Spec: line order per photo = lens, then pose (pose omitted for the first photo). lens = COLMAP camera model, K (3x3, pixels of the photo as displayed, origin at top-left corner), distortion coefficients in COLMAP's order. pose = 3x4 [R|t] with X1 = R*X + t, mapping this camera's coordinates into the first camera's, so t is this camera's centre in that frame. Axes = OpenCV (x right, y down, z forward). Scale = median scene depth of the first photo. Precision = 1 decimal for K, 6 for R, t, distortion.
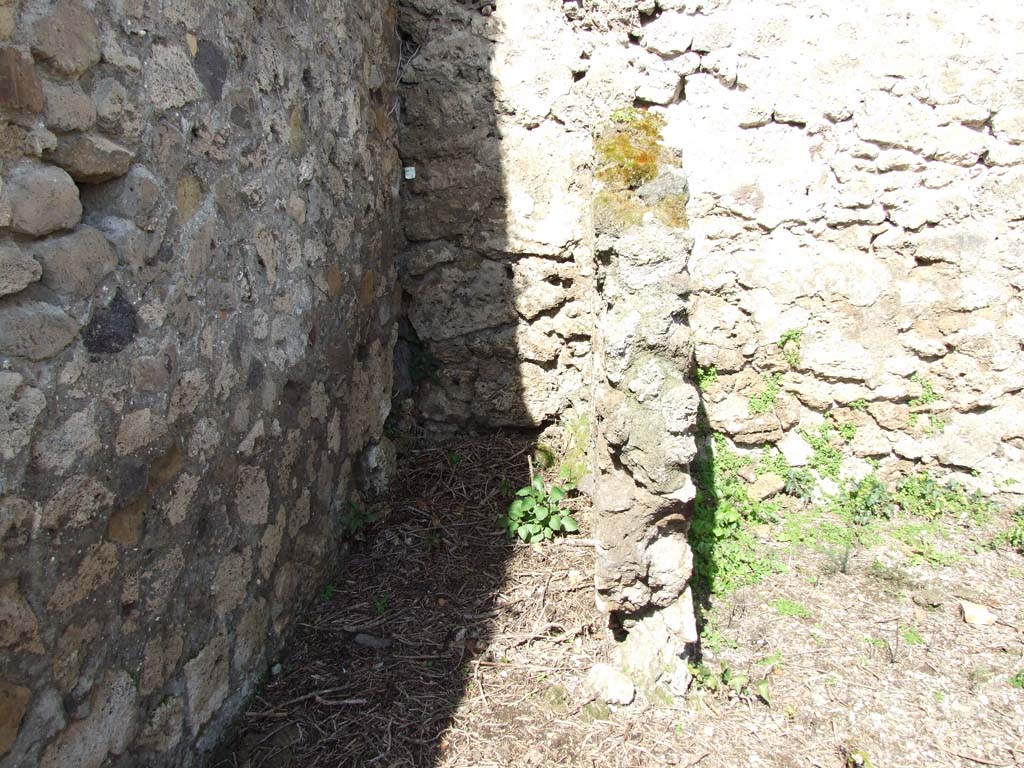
lens RADIAL K [[838.8, 0, 515.8], [0, 838.8, 374.8], [0, 0, 1]] dist [-0.033243, 0.025880]
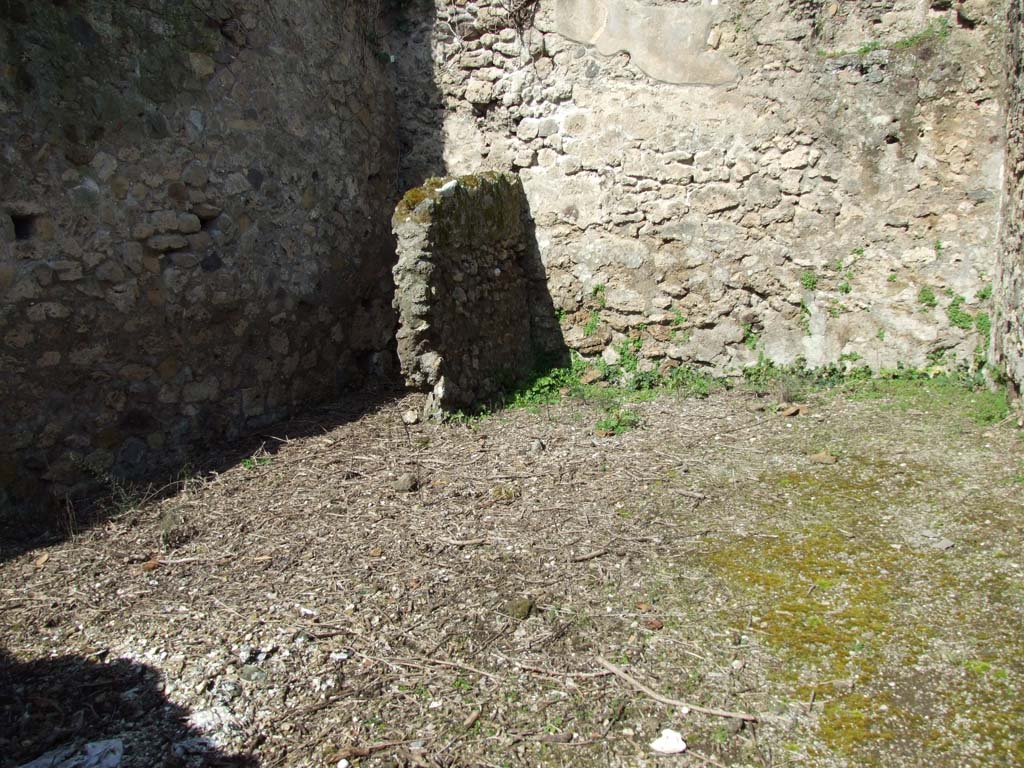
lens RADIAL K [[838.8, 0, 505.7], [0, 838.8, 380.2], [0, 0, 1]] dist [-0.033243, 0.025880]
pose [[0.950929, -0.016744, -0.308956, 0.707291], [-0.002263, 0.998132, -0.061060, 0.262951], [0.309401, 0.058762, 0.949114, -0.750174]]
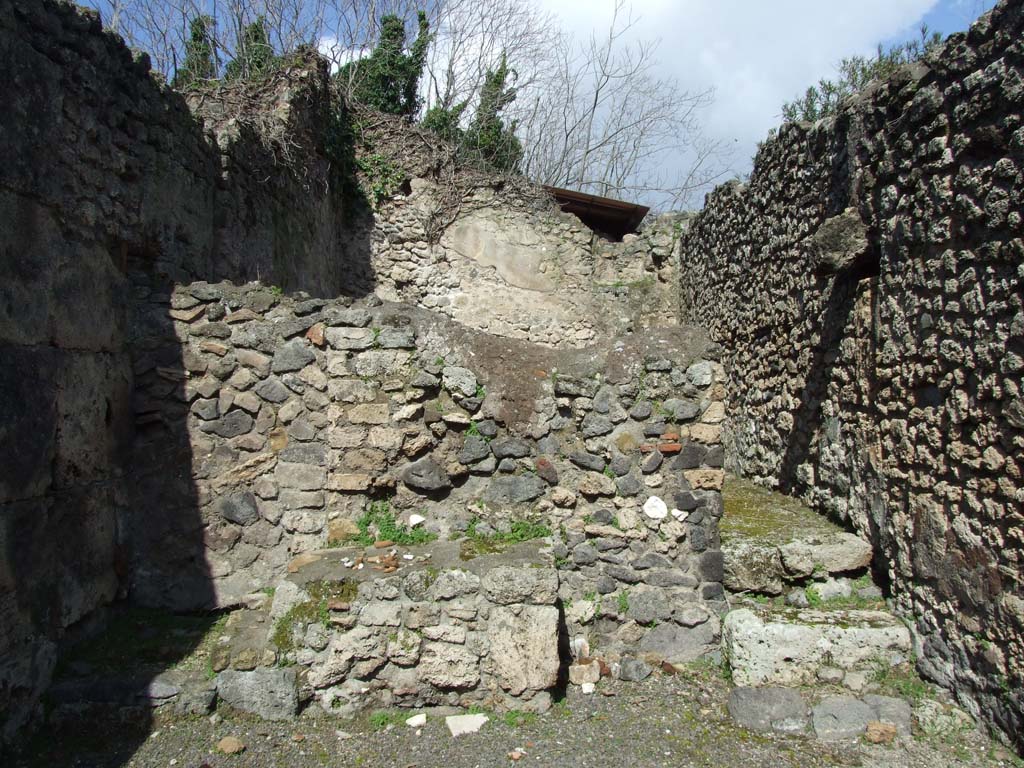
lens RADIAL K [[838.8, 0, 510.7], [0, 838.8, 376.1], [0, 0, 1]] dist [-0.033243, 0.025880]
pose [[0.992623, 0.010259, 0.120809, 0.106629], [0.019545, 0.969844, -0.242943, 0.632490], [-0.119658, 0.243512, 0.962488, -1.984408]]
